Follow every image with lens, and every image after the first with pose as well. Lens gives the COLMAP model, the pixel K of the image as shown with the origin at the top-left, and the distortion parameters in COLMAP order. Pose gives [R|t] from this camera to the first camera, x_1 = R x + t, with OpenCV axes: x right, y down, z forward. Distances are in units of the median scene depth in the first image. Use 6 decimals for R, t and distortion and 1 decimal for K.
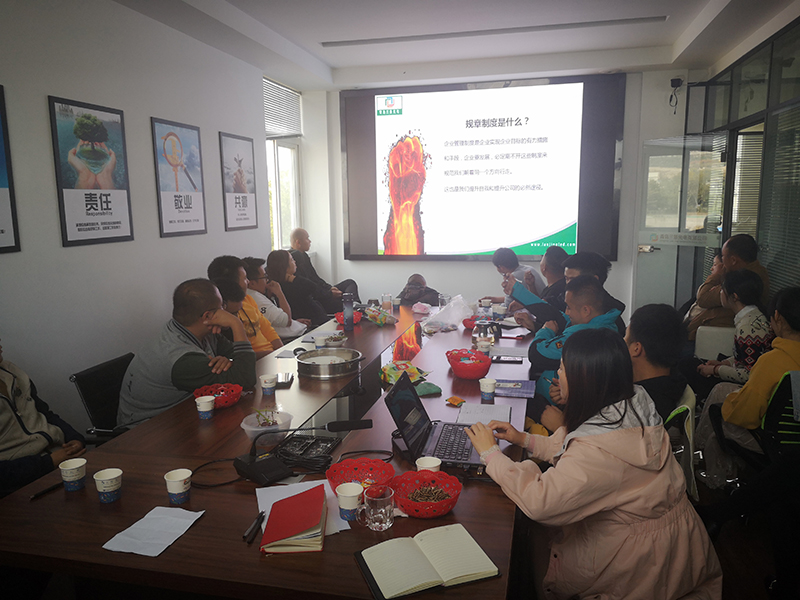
lens RADIAL K [[625.3, 0, 400.0], [0, 625.3, 300.0], [0, 0, 1]] dist [0.092525, -0.123264]
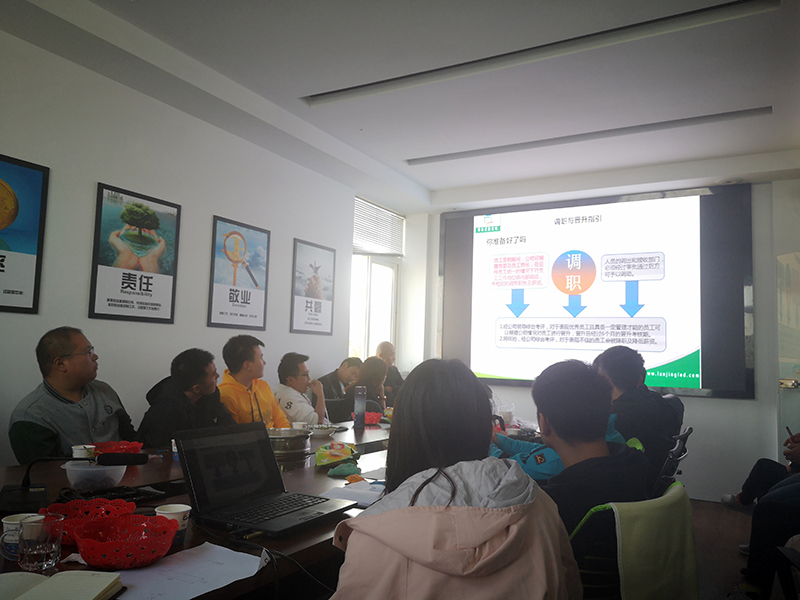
lens RADIAL K [[625.3, 0, 400.0], [0, 625.3, 300.0], [0, 0, 1]] dist [0.092525, -0.123264]
pose [[0.957853, 0.020854, -0.286501, 0.206185], [-0.090020, 0.968915, -0.230436, 0.064949], [0.272789, 0.246515, 0.929955, 0.119282]]
